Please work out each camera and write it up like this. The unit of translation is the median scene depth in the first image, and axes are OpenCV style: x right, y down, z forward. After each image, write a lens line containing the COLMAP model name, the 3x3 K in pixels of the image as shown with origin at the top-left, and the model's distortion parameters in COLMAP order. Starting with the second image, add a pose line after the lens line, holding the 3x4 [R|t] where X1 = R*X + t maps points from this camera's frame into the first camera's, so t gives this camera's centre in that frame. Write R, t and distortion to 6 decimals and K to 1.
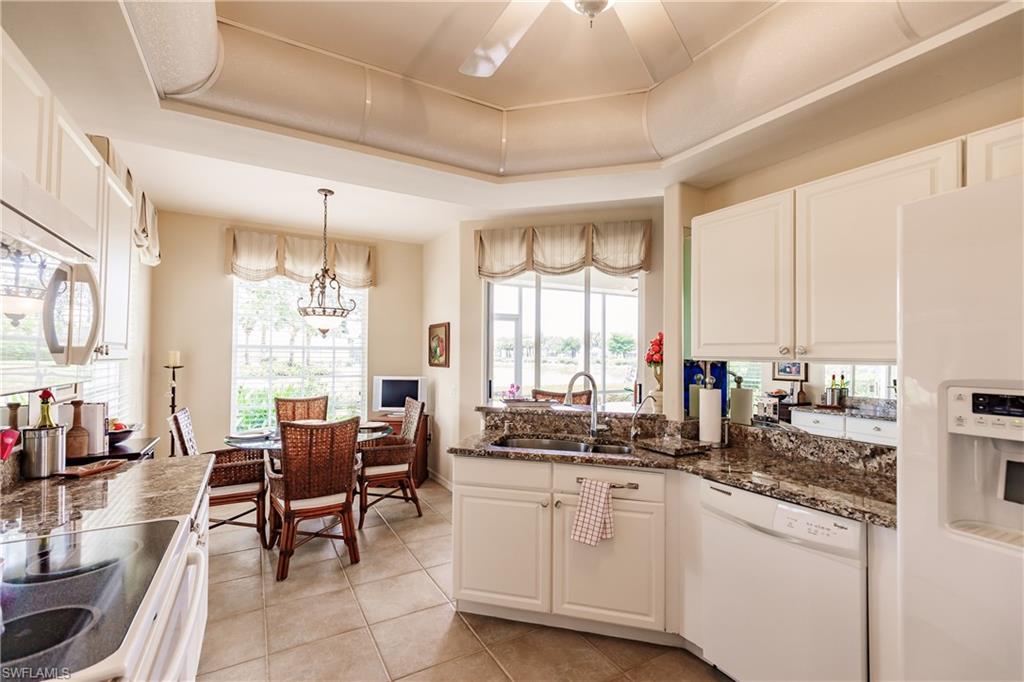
lens RADIAL K [[457.1, 0, 510.9], [0, 457.1, 343.2], [0, 0, 1]] dist [0.003499, 0.000036]
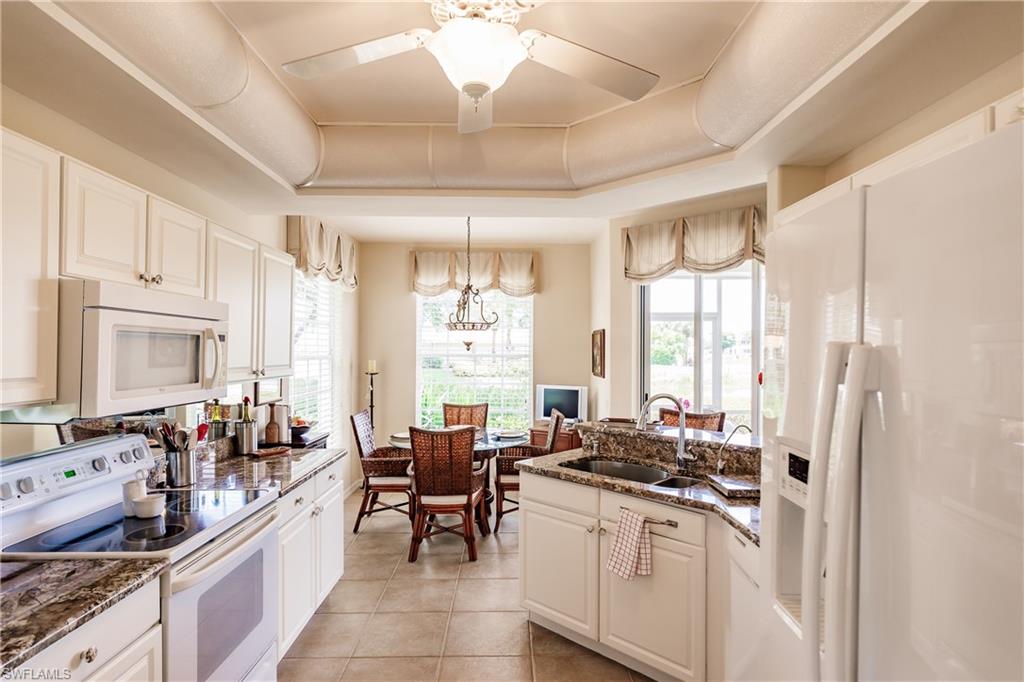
lens RADIAL K [[565.5, 0, 540.7], [0, 565.5, 339.1], [0, 0, 1]] dist [0.006186, -0.001835]
pose [[0.871282, -0.009115, -0.490698, 0.463953], [0.015100, 0.999852, 0.008238, -0.054660], [0.490550, -0.014588, 0.871291, -0.085716]]
